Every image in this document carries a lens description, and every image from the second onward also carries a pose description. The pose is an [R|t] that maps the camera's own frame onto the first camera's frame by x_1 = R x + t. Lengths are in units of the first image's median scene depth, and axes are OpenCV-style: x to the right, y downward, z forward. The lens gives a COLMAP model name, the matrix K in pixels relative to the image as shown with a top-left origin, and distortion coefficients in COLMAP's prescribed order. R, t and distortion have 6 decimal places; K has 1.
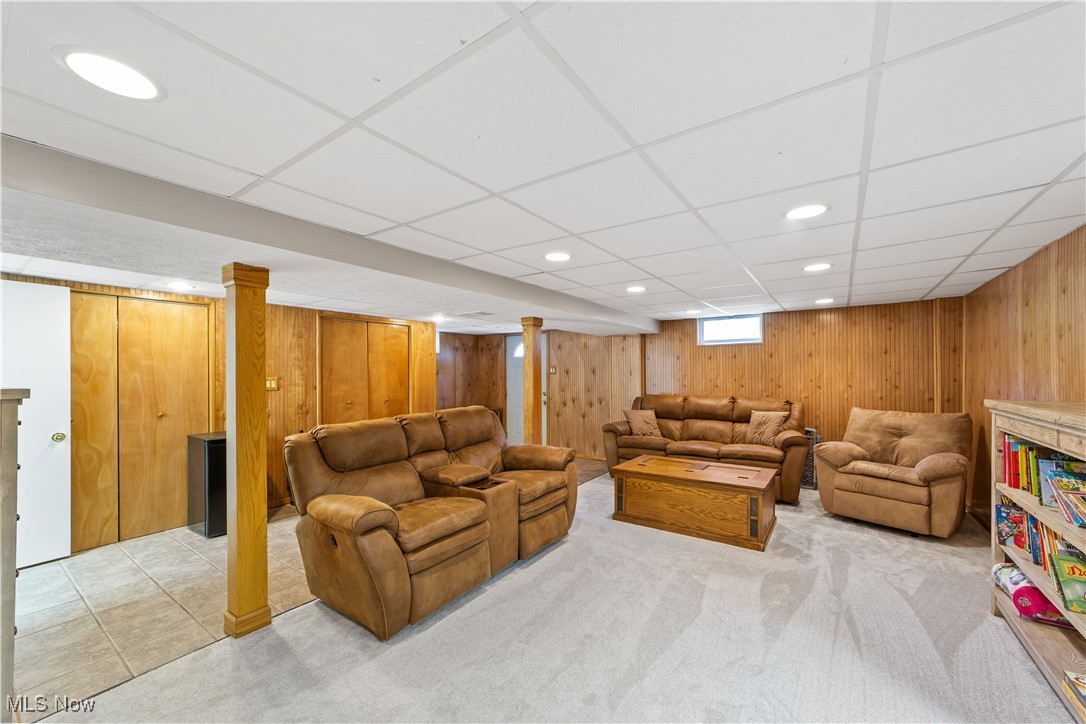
lens RADIAL K [[420.9, 0, 541.3], [0, 420.9, 372.6], [0, 0, 1]] dist [-0.013358, 0.004614]
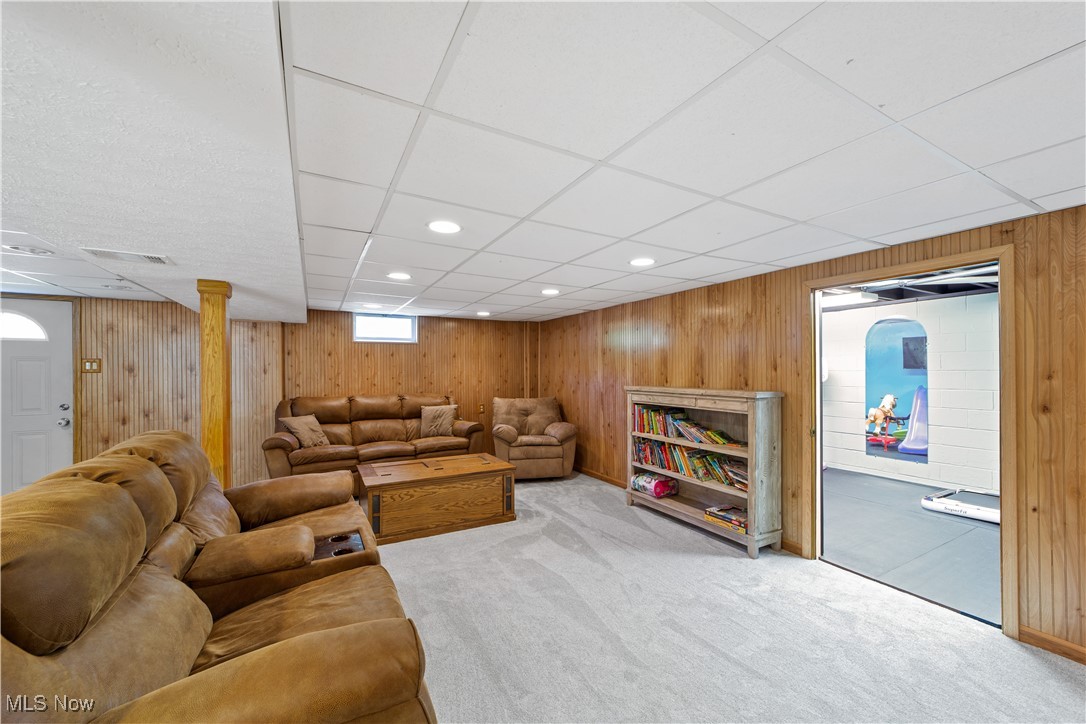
lens RADIAL K [[420.9, 0, 542.7], [0, 420.9, 369.0], [0, 0, 1]] dist [-0.013358, 0.004614]
pose [[0.433868, 0.007273, 0.900947, -0.387377], [-0.001766, 0.999972, -0.007222, 0.003321], [-0.900975, 0.001542, 0.433869, 0.303136]]
